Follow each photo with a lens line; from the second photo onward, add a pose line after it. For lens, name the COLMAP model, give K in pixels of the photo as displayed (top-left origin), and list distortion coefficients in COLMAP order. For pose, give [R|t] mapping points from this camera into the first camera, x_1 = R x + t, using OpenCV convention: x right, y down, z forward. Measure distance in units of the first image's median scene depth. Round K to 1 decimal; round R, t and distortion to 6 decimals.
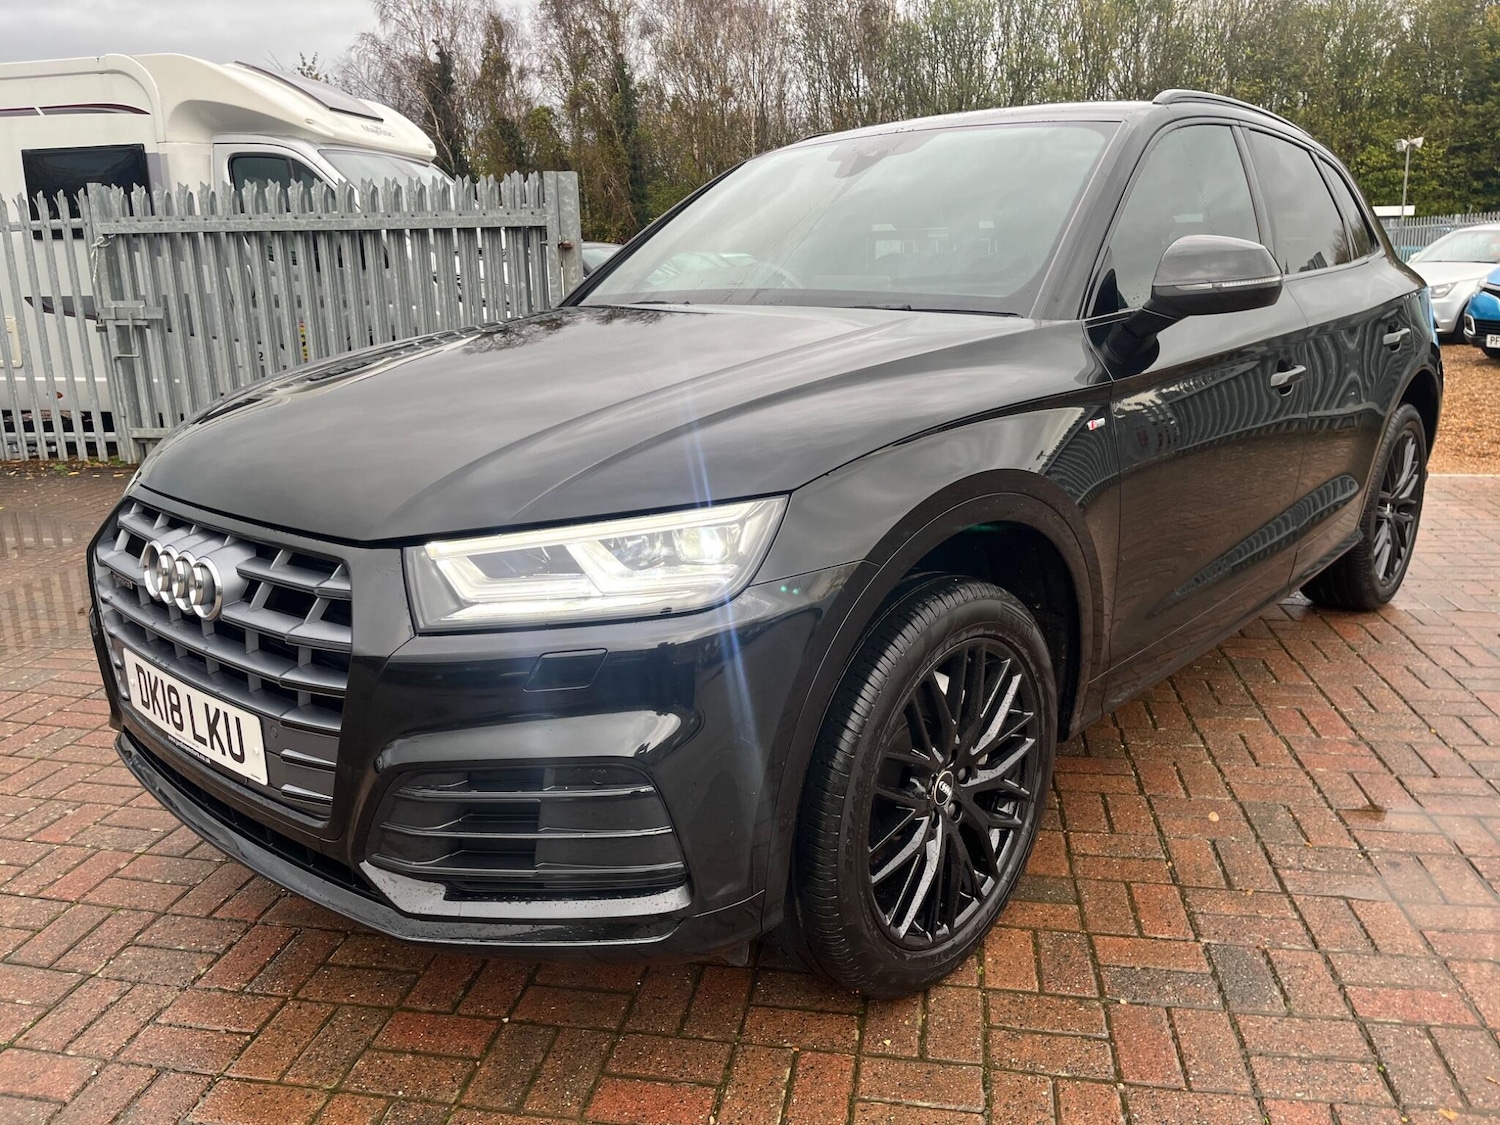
lens RADIAL K [[1132.7, 0, 760.4], [0, 1132.7, 560.6], [0, 0, 1]] dist [0.095763, -0.135909]
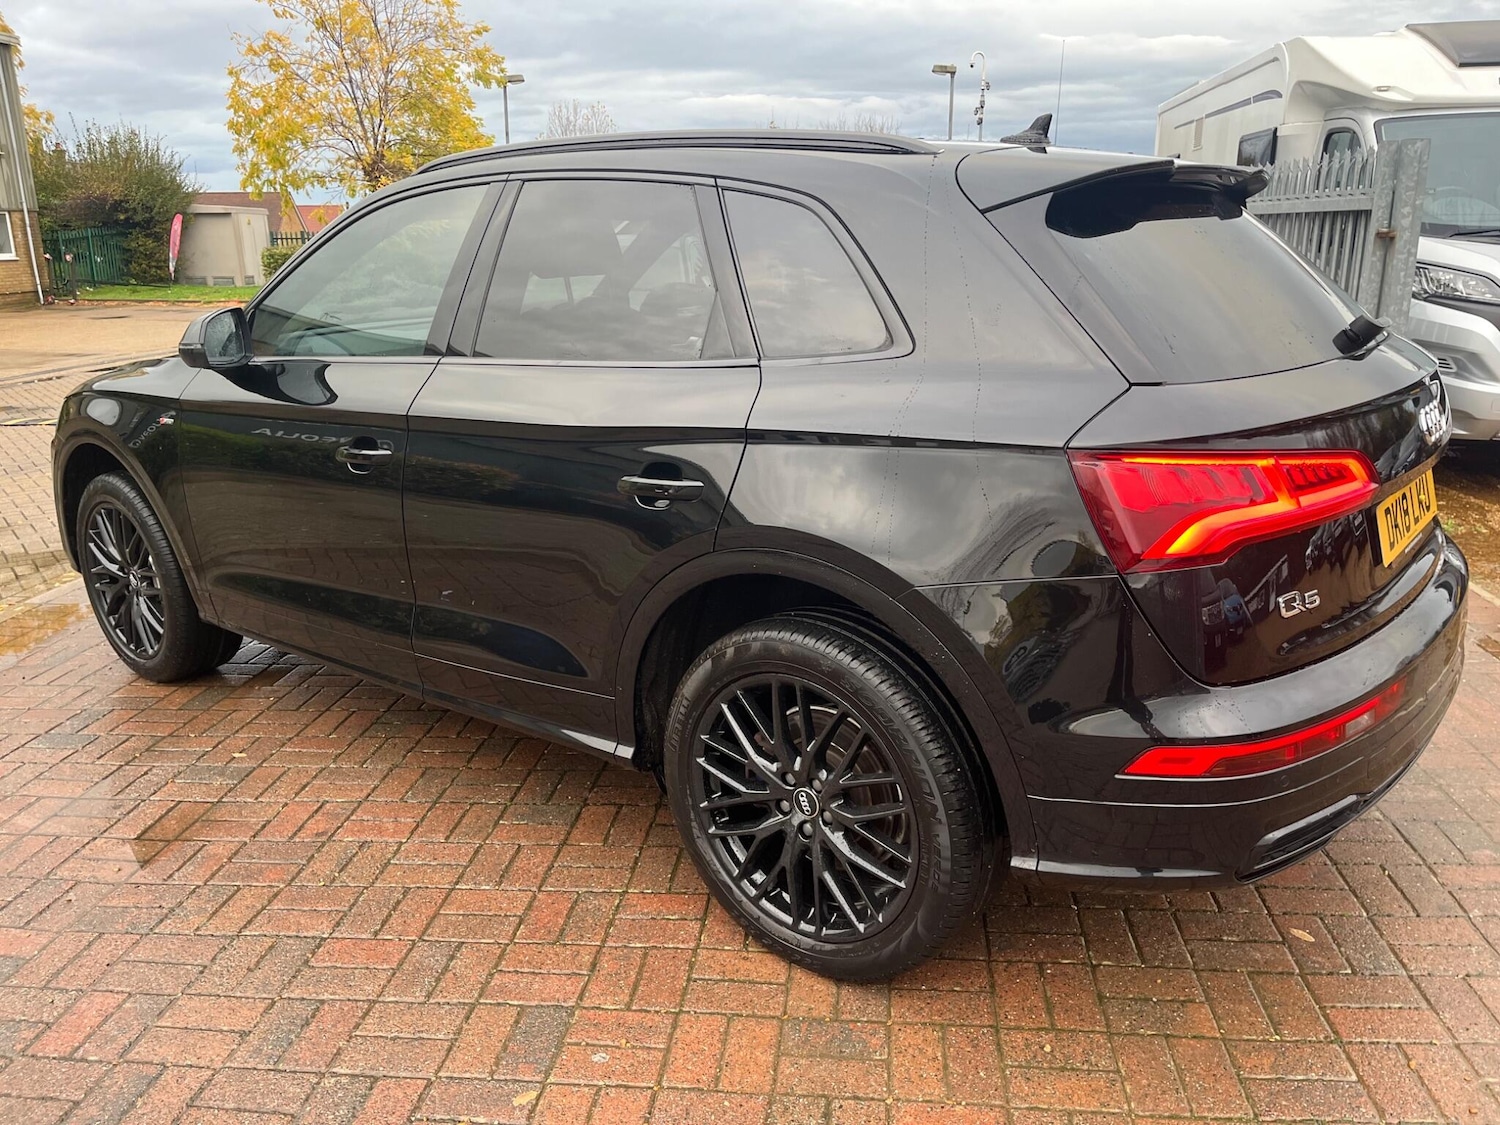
lens RADIAL K [[1132.7, 0, 760.4], [0, 1132.7, 560.6], [0, 0, 1]] dist [0.095763, -0.135909]
pose [[0.058627, 0.291636, -0.954731, 1.877462], [-0.229624, 0.934671, 0.271408, -0.547393], [0.971512, 0.203318, 0.121764, 1.602853]]
